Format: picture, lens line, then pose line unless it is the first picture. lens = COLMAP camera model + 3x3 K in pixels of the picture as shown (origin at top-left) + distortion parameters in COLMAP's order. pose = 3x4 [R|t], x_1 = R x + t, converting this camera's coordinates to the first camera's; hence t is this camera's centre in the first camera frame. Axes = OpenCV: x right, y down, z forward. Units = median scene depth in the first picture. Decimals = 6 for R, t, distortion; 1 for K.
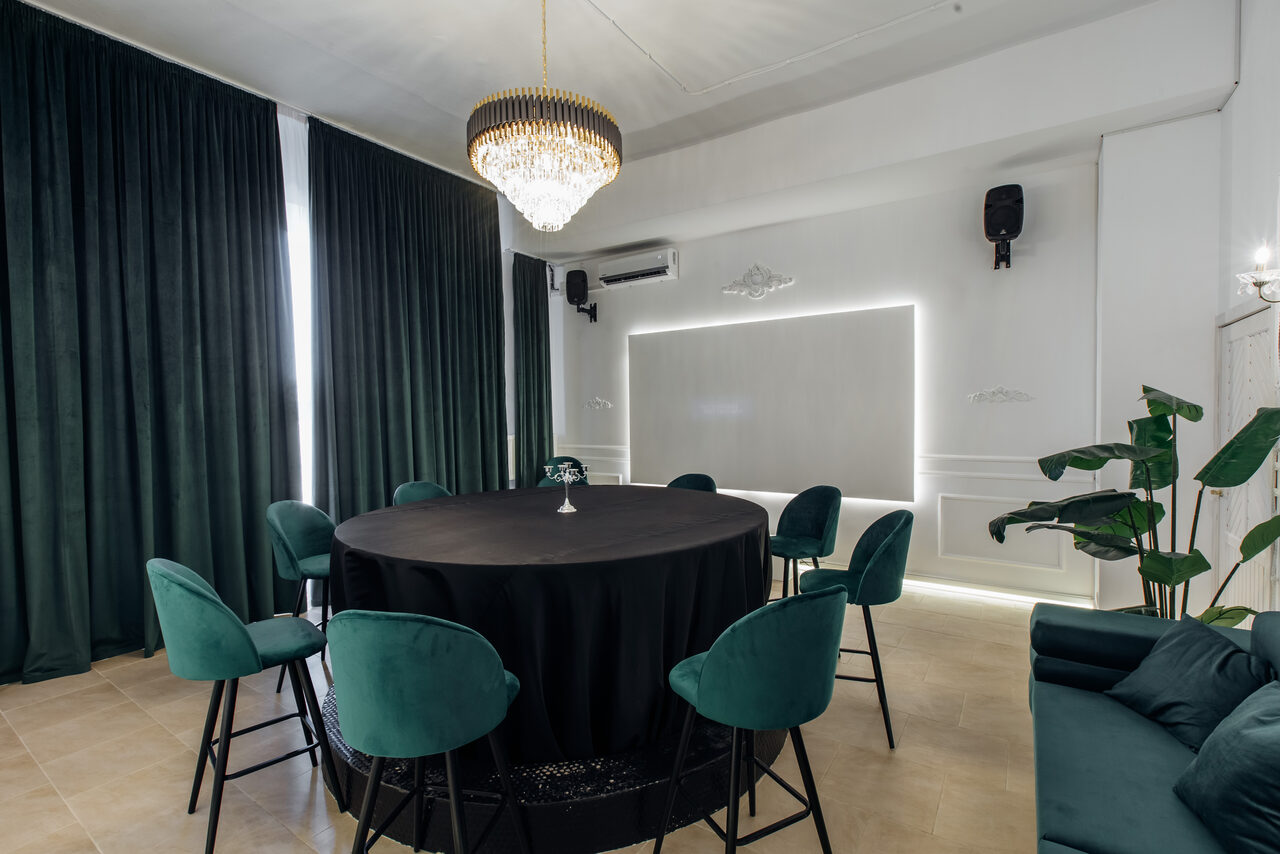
lens RADIAL K [[571.6, 0, 639.8], [0, 571.6, 429.9], [0, 0, 1]] dist [-0.000805, 0.000266]
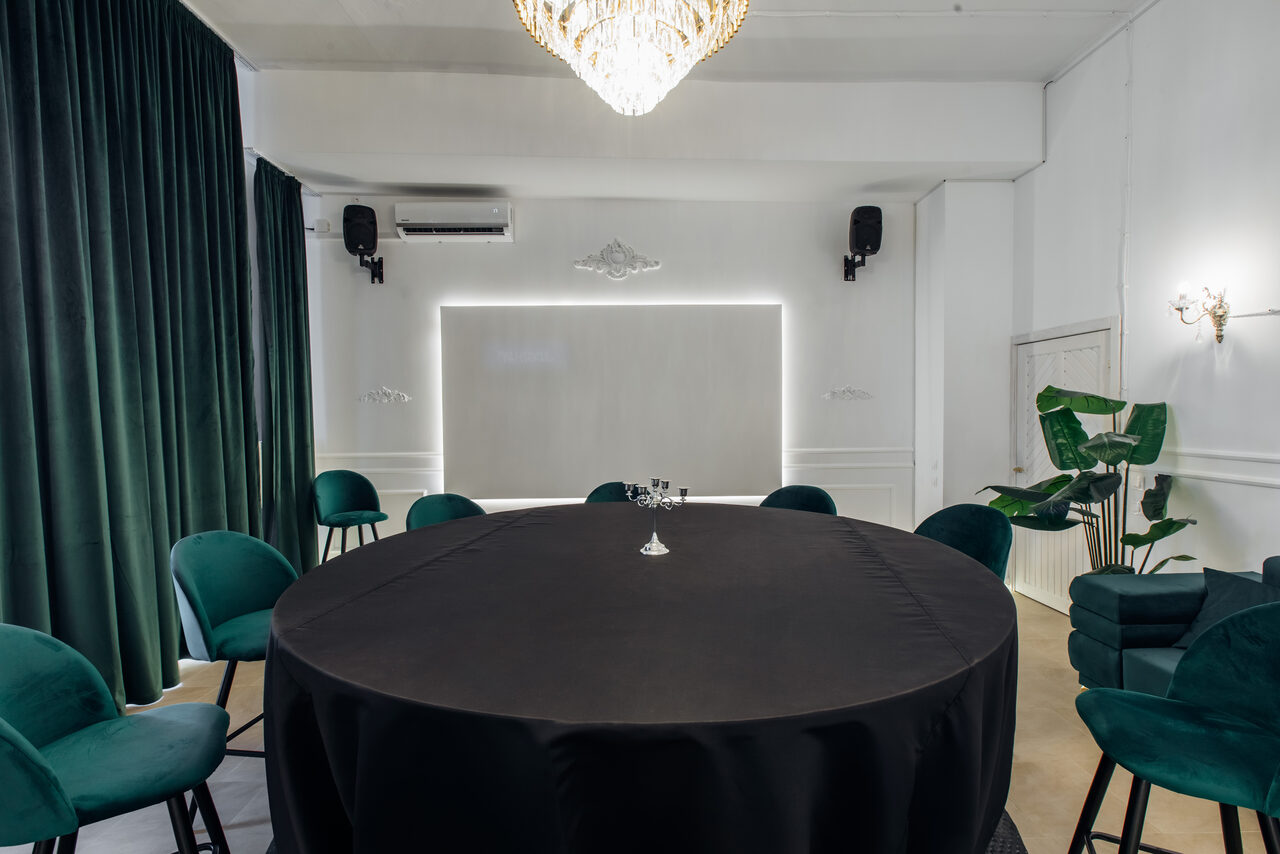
lens RADIAL K [[571.6, 0, 642.6], [0, 571.6, 428.2], [0, 0, 1]] dist [-0.000805, 0.000266]
pose [[0.813007, -0.011493, 0.582141, -0.270614], [0.014377, 0.999897, -0.000339, 0.000868], [-0.582077, 0.008645, 0.813088, 0.252730]]
